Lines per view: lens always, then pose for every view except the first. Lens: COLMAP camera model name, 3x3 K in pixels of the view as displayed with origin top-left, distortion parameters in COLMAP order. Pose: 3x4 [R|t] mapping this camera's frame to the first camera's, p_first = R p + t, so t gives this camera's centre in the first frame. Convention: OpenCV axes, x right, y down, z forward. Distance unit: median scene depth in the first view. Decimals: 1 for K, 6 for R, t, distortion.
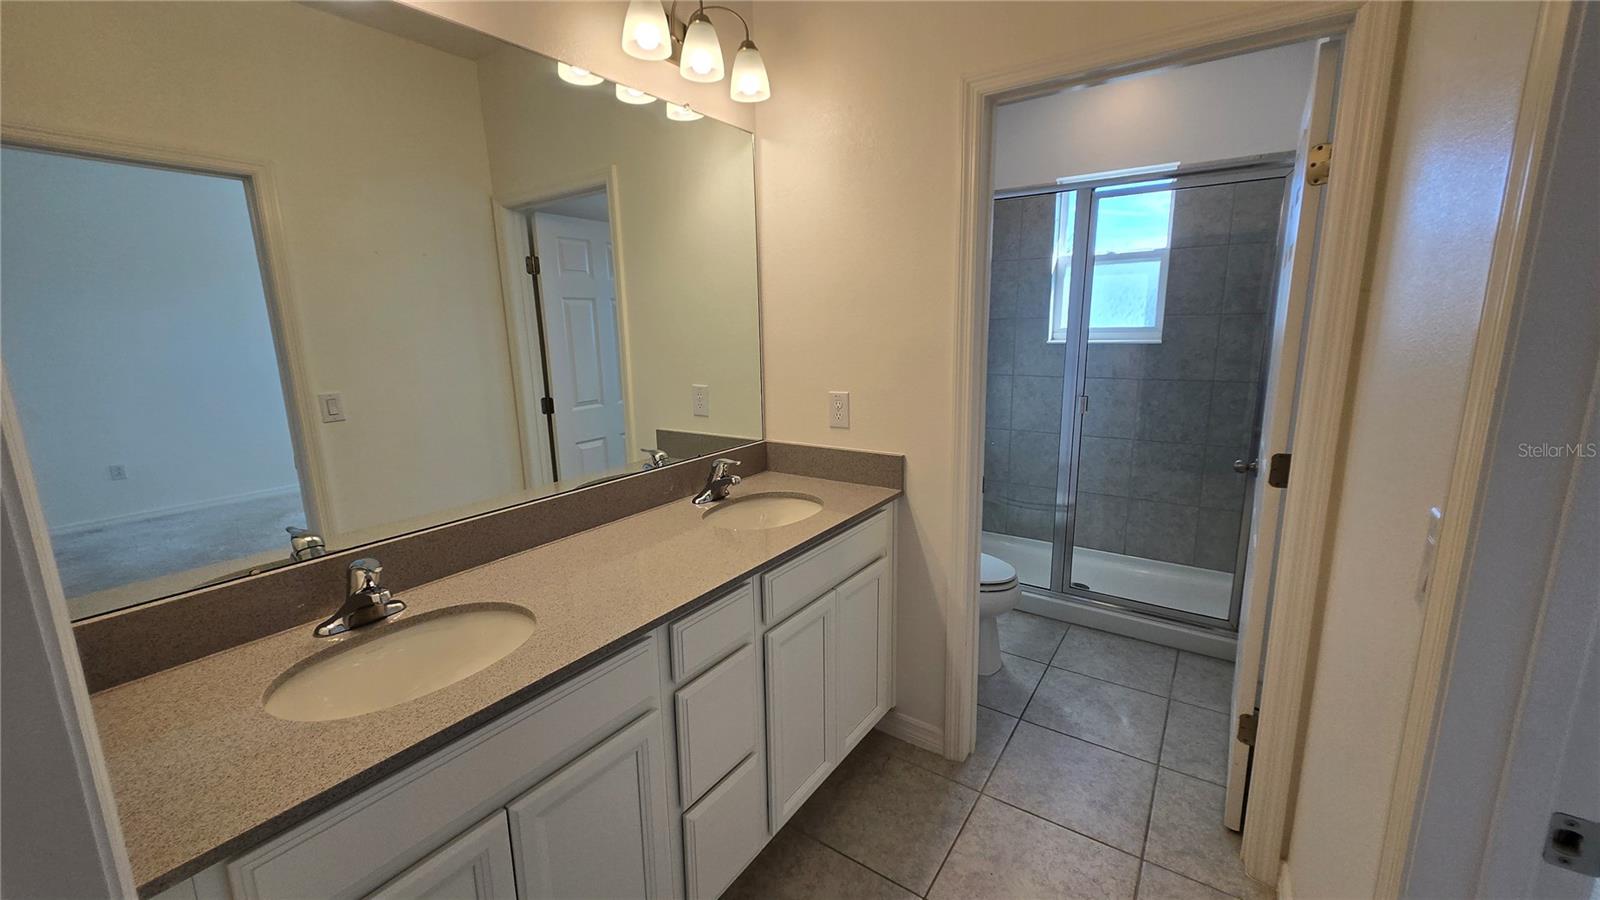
lens RADIAL K [[627.4, 0, 795.8], [0, 627.4, 451.2], [0, 0, 1]] dist [0.005238, -0.002440]
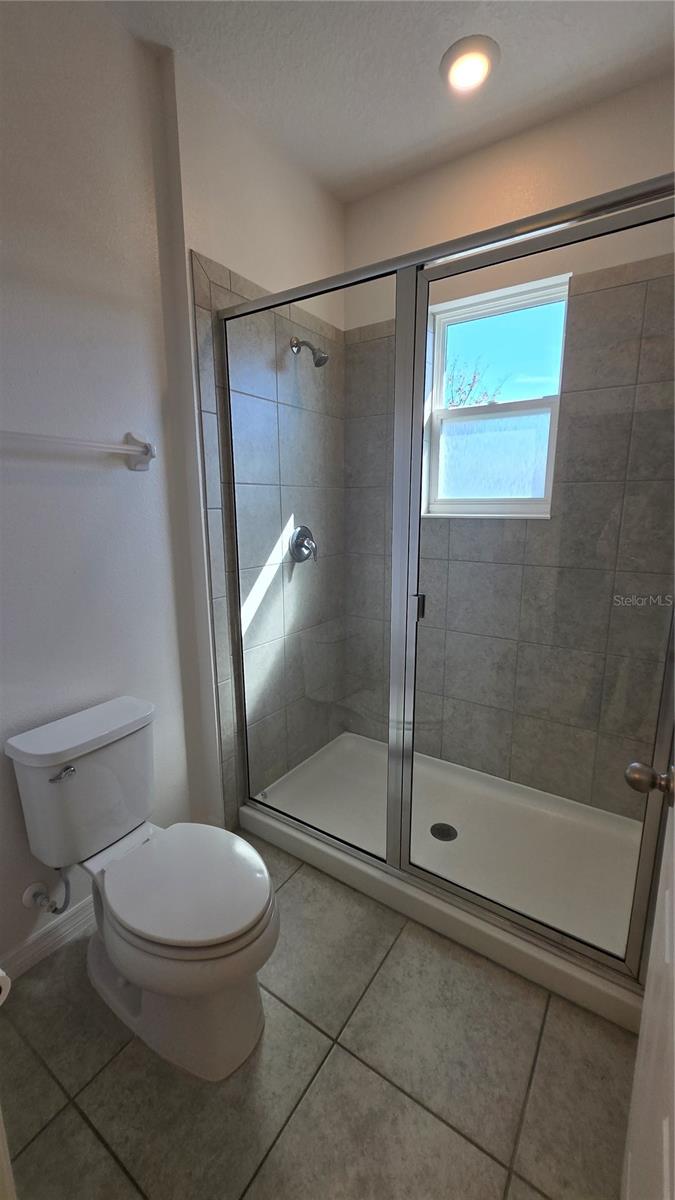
lens RADIAL K [[470.6, 0, 341.4], [0, 470.6, 598.9], [0, 0, 1]] dist [0.005238, -0.002440]
pose [[0.999678, 0.010221, 0.023209, 0.312710], [-0.010210, 0.999948, -0.000564, -0.071041], [-0.023213, 0.000327, 0.999730, 0.429395]]
